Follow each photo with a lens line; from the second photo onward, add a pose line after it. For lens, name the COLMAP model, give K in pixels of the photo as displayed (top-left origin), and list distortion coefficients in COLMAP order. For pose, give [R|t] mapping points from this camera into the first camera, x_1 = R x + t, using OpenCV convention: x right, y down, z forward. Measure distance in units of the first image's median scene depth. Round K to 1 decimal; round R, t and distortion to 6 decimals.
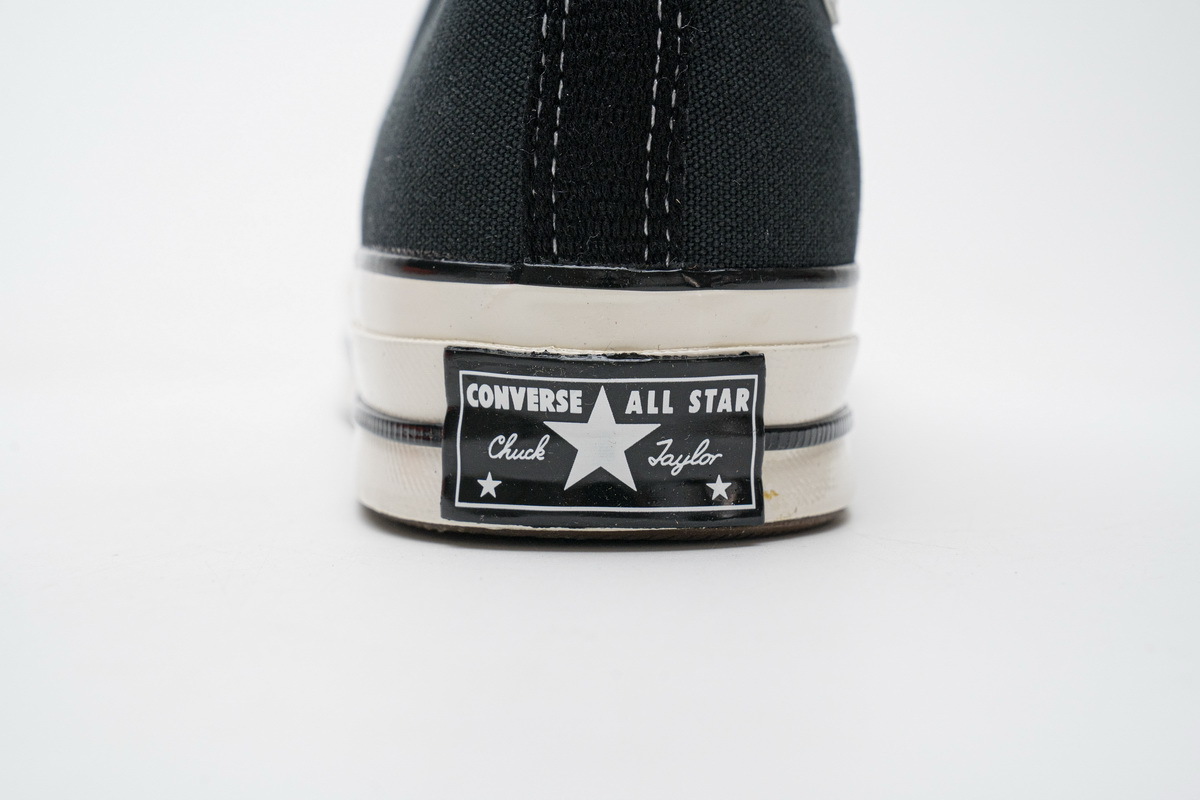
lens RADIAL K [[2525.0, 0, 603.1], [0, 2525.0, 400.1], [0, 0, 1]] dist [0.324538, 0.000000]
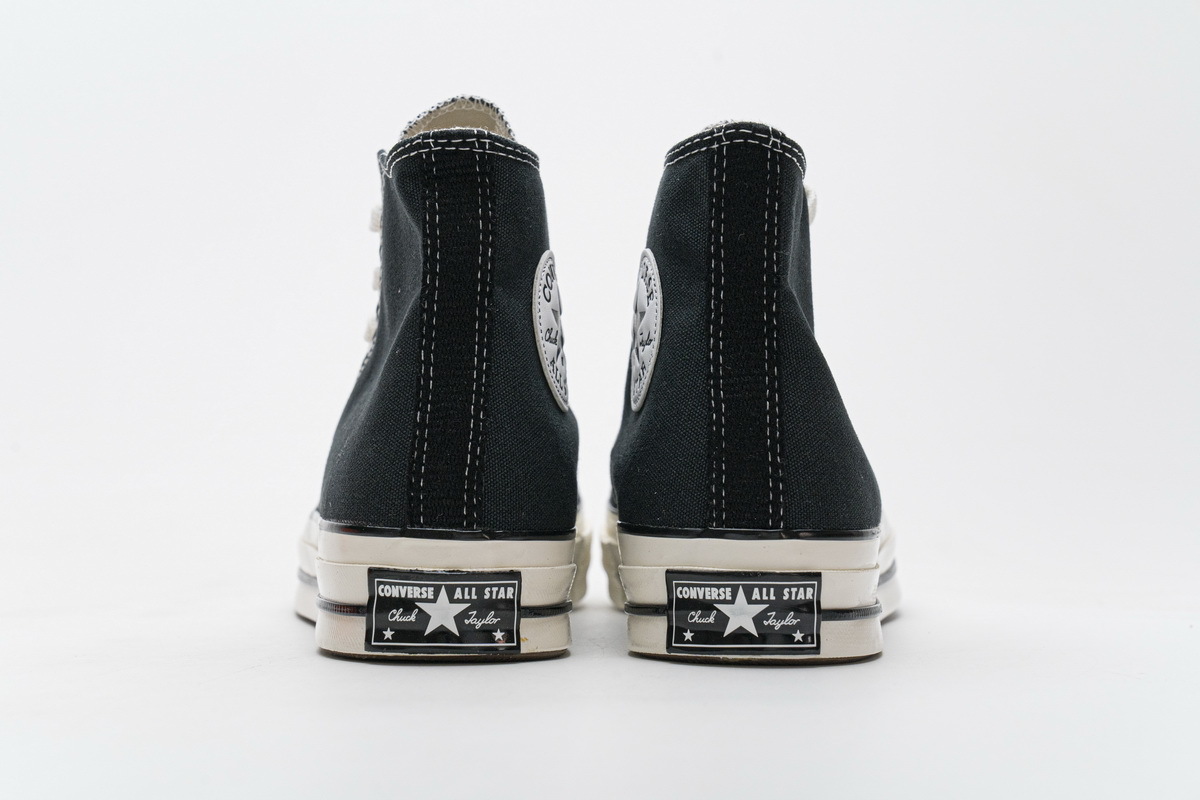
lens RADIAL K [[2525.0, 0, 599.3], [0, 2525.0, 393.0], [0, 0, 1]] dist [0.324538, 0.000000]
pose [[0.998726, 0.009147, 0.049620, 0.023236], [-0.003944, 0.994574, -0.103959, 0.053562], [-0.050302, 0.103631, 0.993343, -1.124221]]
